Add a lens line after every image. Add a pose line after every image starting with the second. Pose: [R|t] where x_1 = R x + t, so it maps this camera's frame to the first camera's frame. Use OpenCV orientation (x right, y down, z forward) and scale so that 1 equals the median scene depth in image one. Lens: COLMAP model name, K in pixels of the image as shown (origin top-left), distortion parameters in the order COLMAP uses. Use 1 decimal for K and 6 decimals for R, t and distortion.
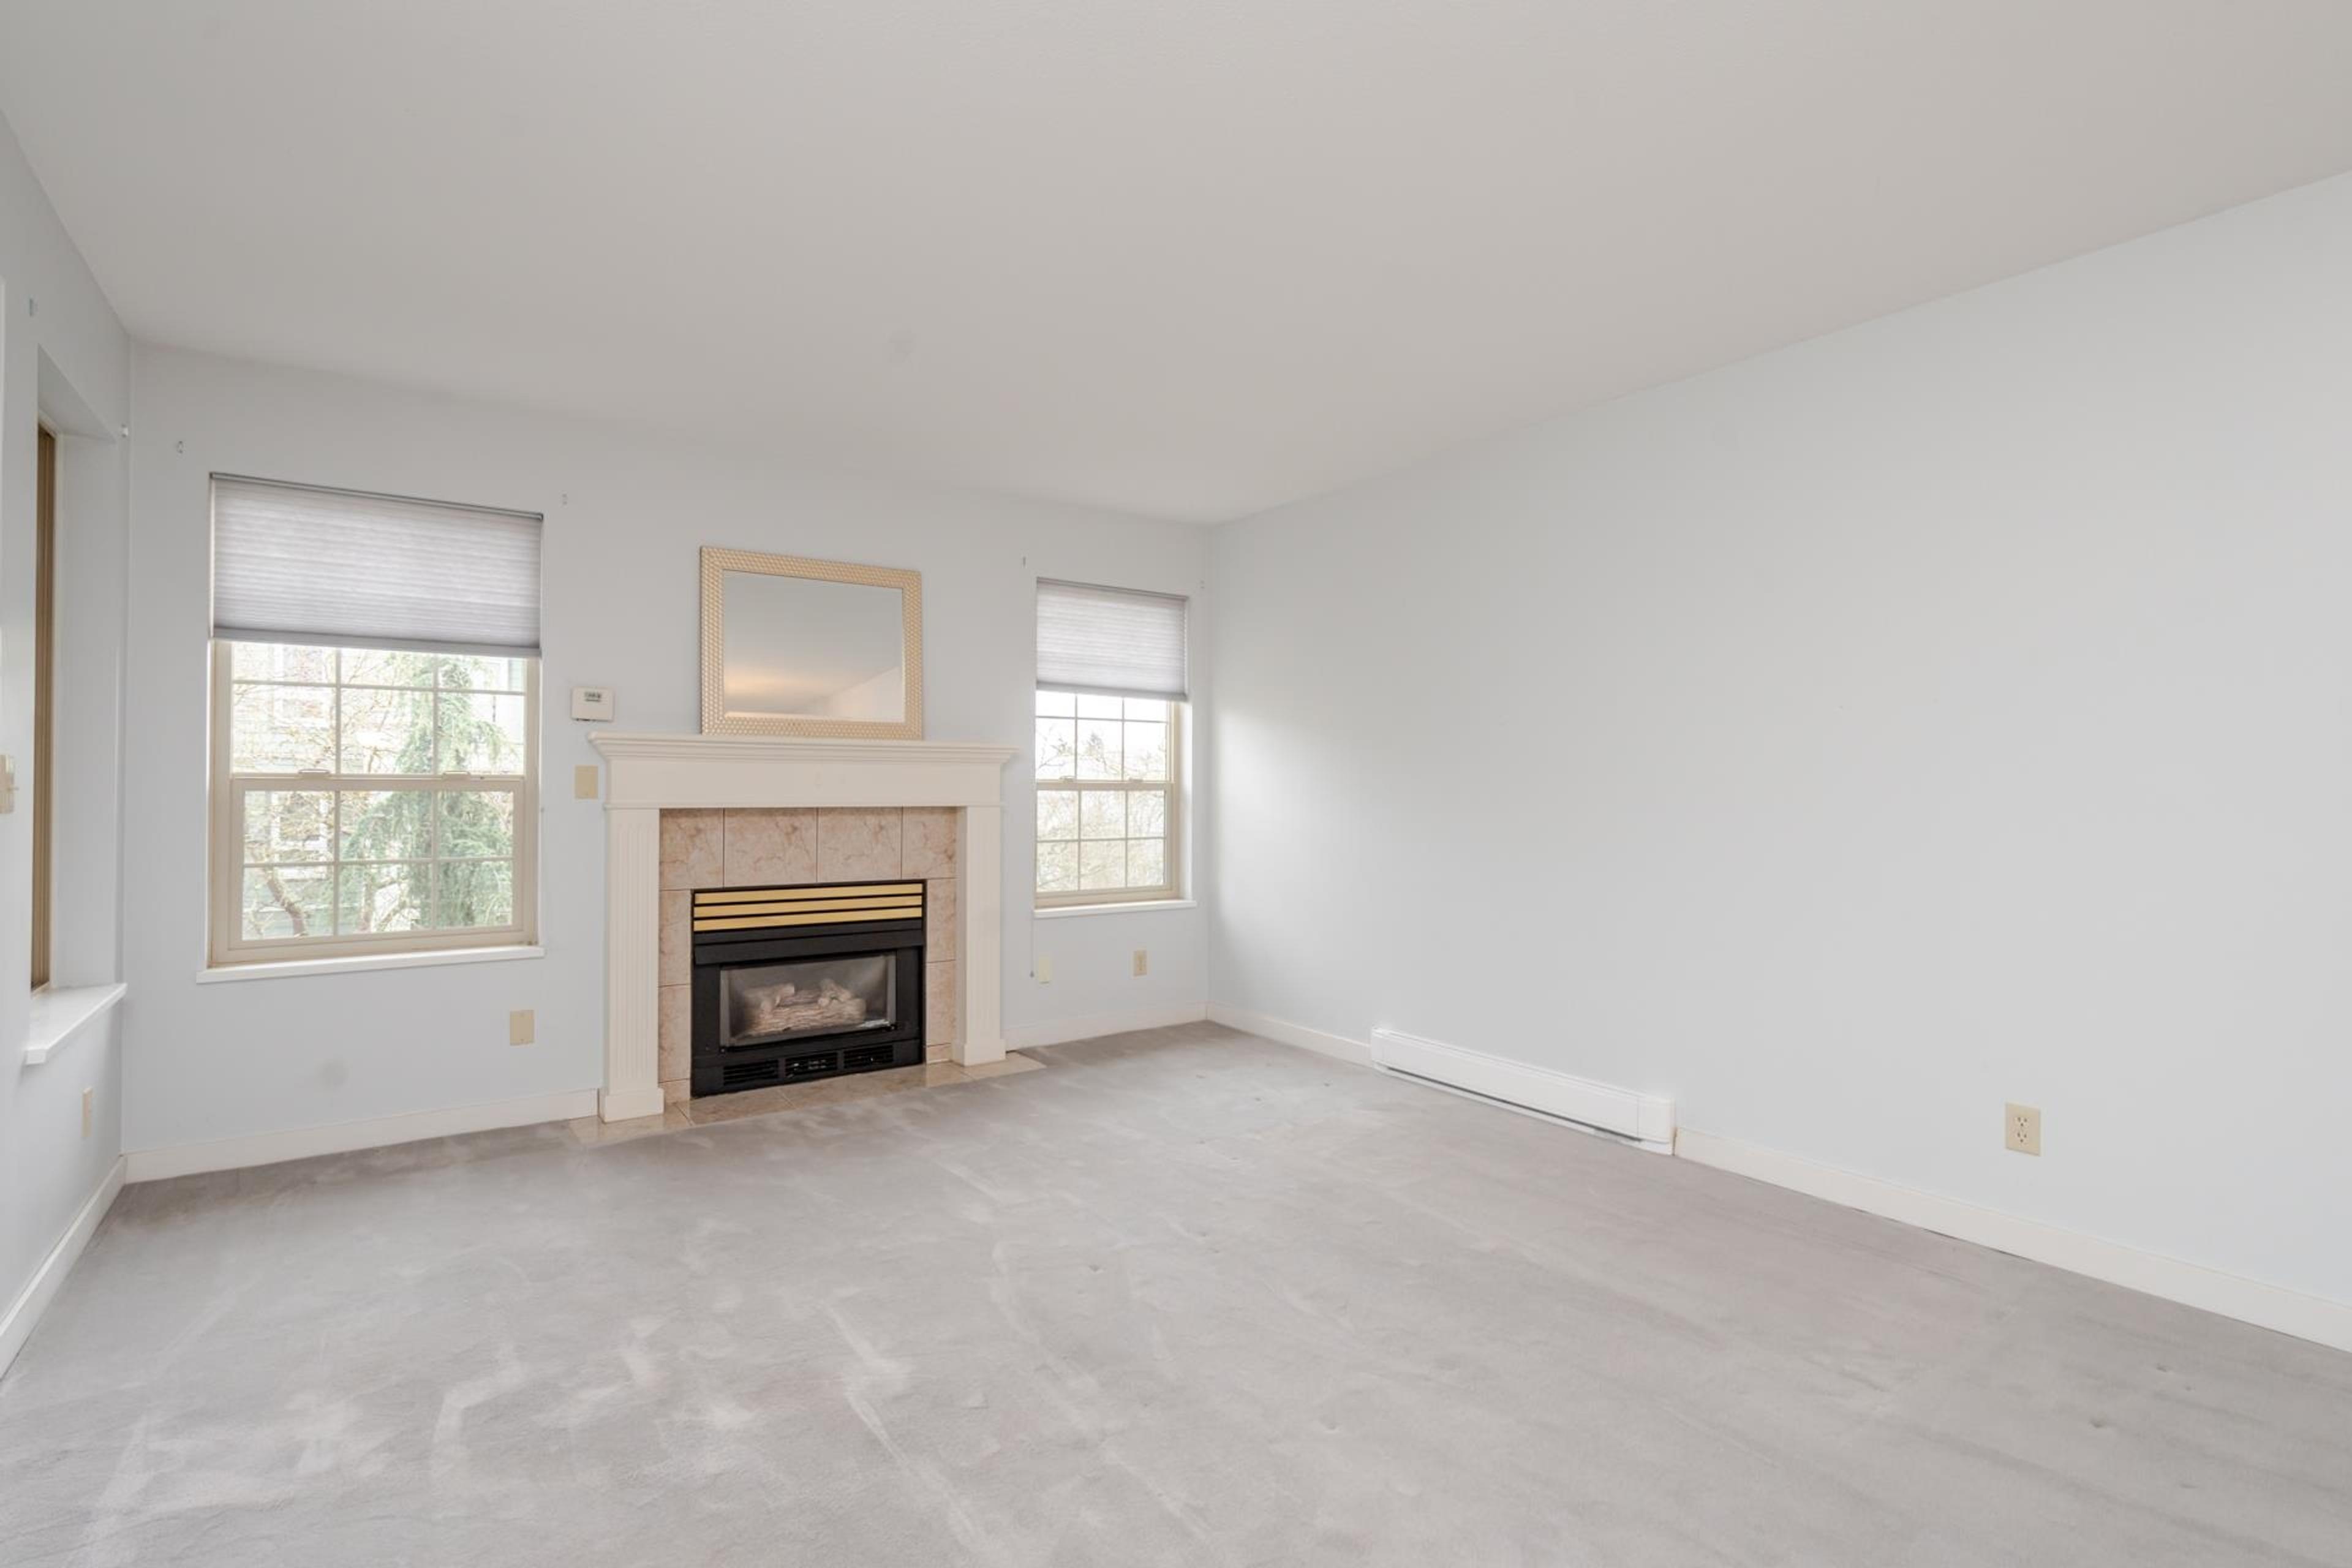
lens RADIAL K [[1096.8, 0, 1169.0], [0, 1096.8, 782.5], [0, 0, 1]] dist [0.002023, 0.002027]
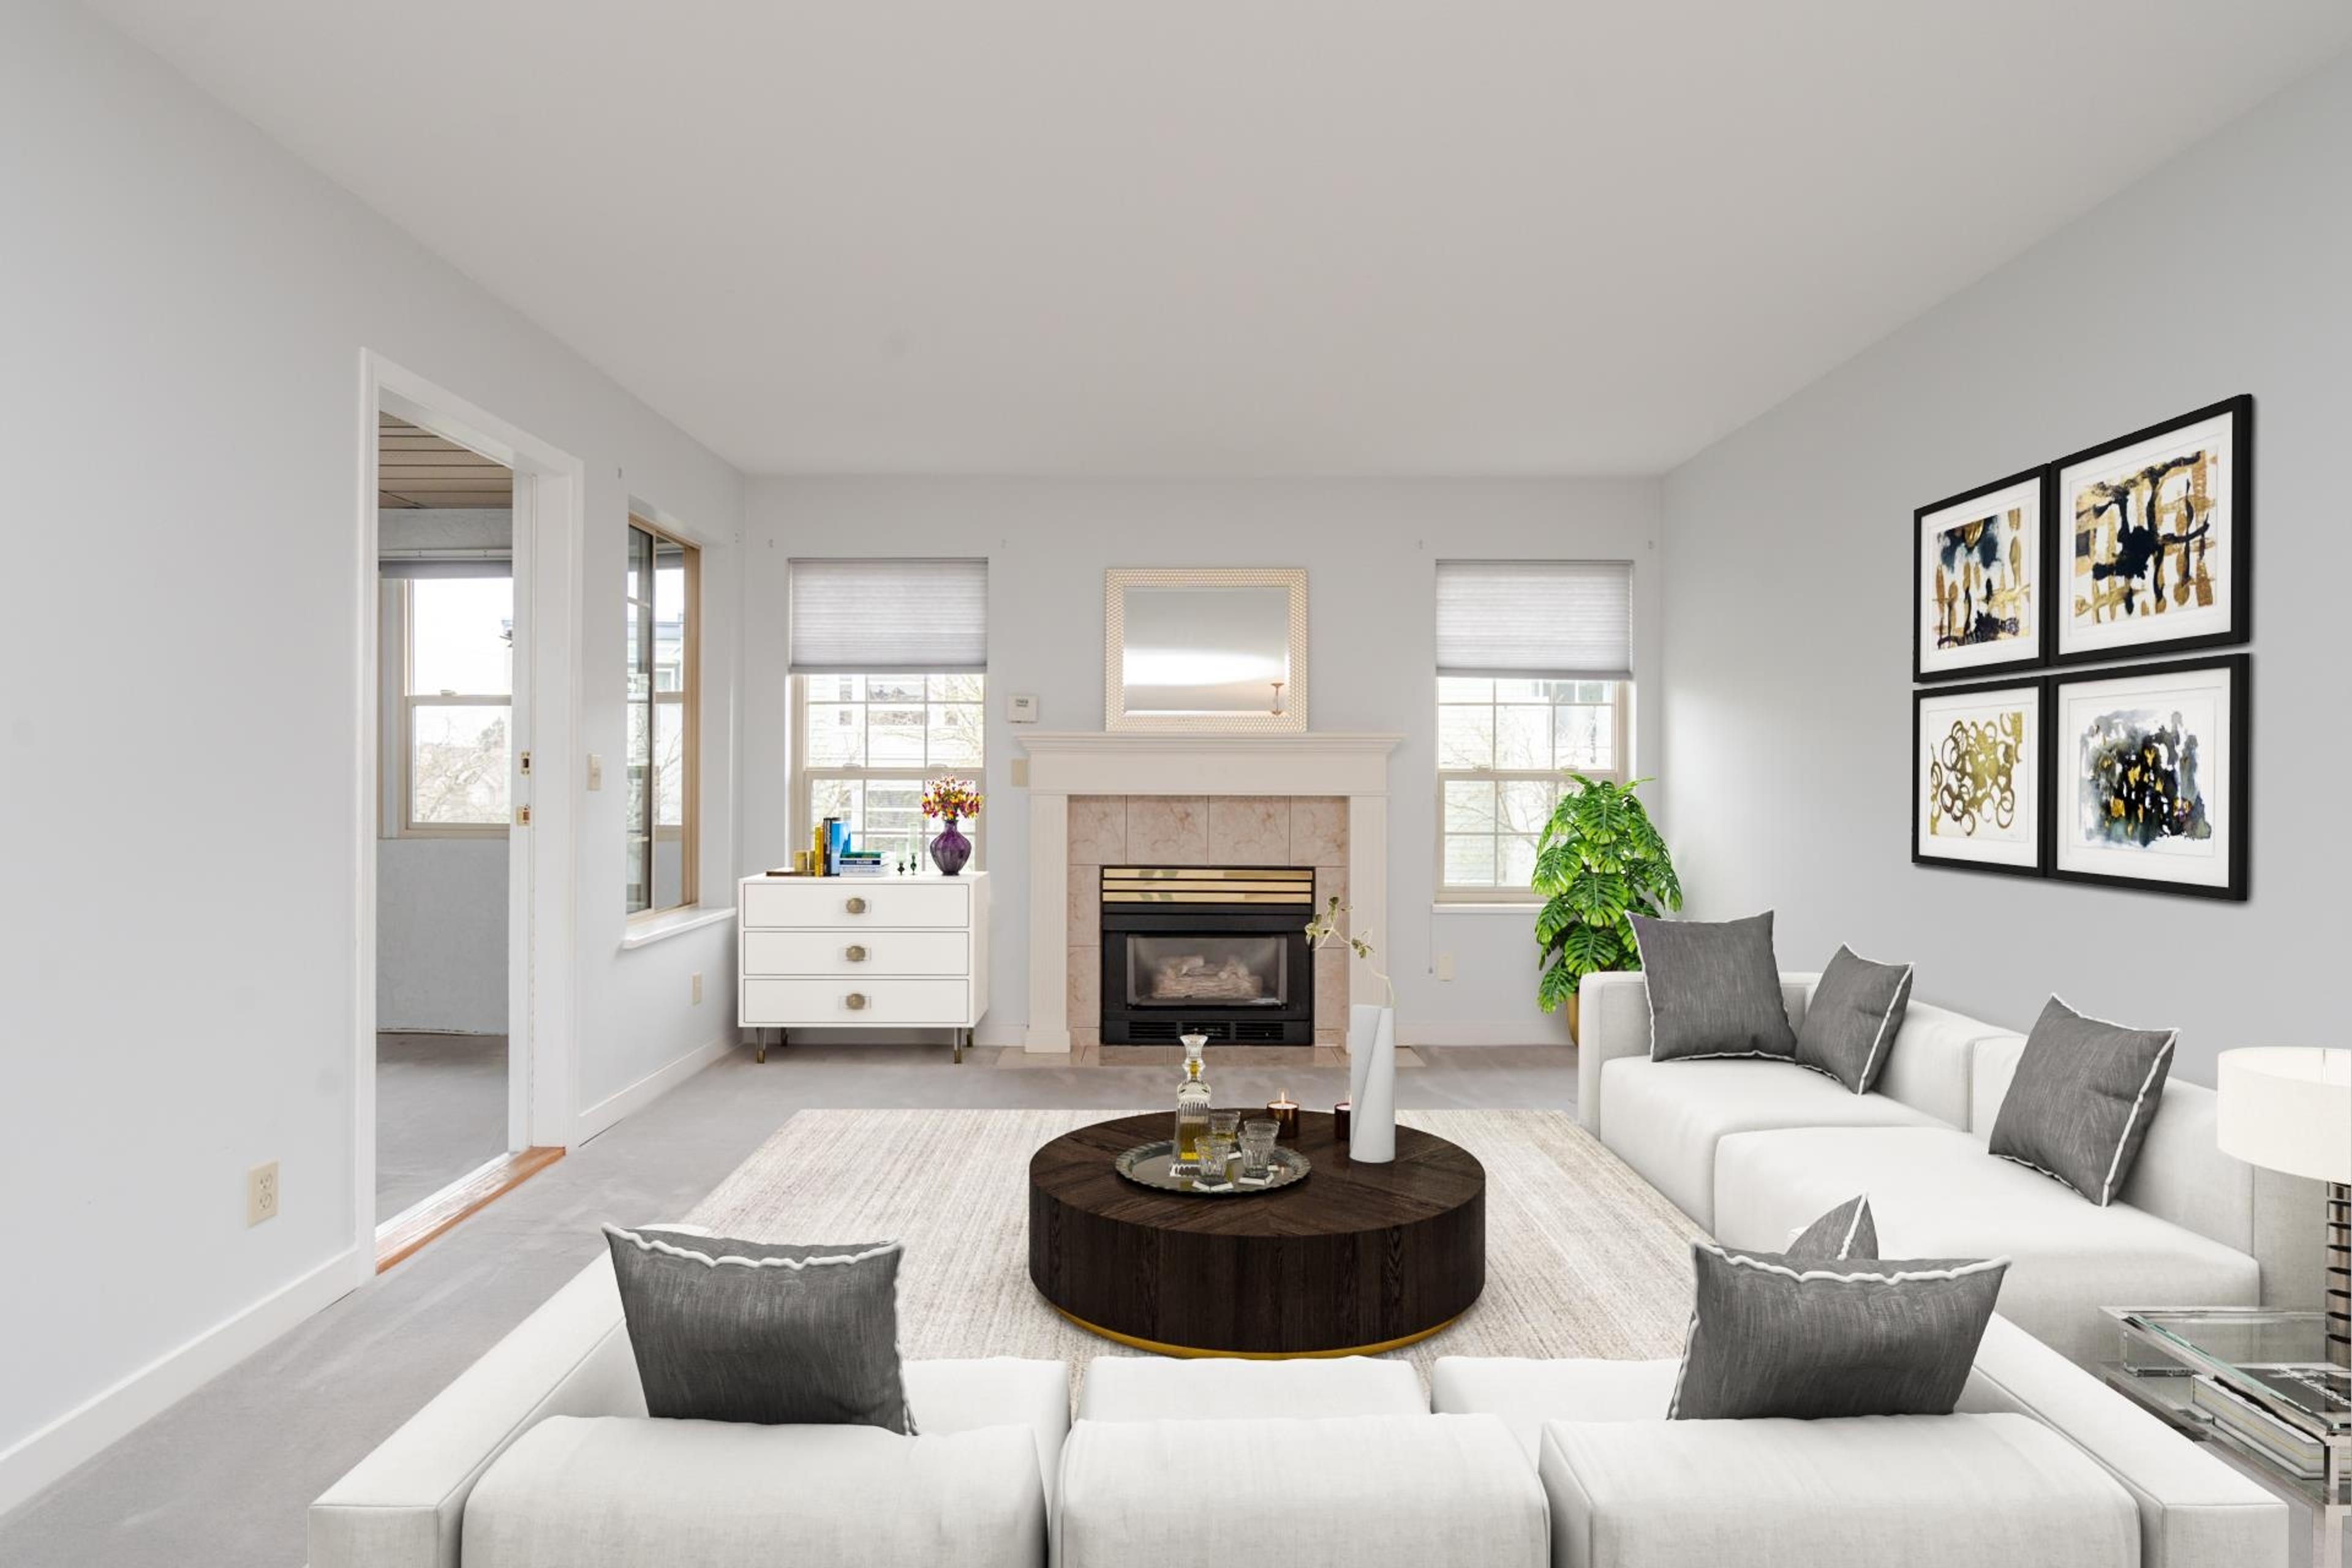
lens RADIAL K [[1096.8, 0, 1166.1], [0, 1096.8, 784.0], [0, 0, 1]] dist [0.002023, 0.002027]
pose [[0.817052, -0.001185, -0.576563, 0.267503], [0.002109, 0.999997, 0.000934, 0.009928], [0.576560, -0.001979, 0.817052, 0.083492]]
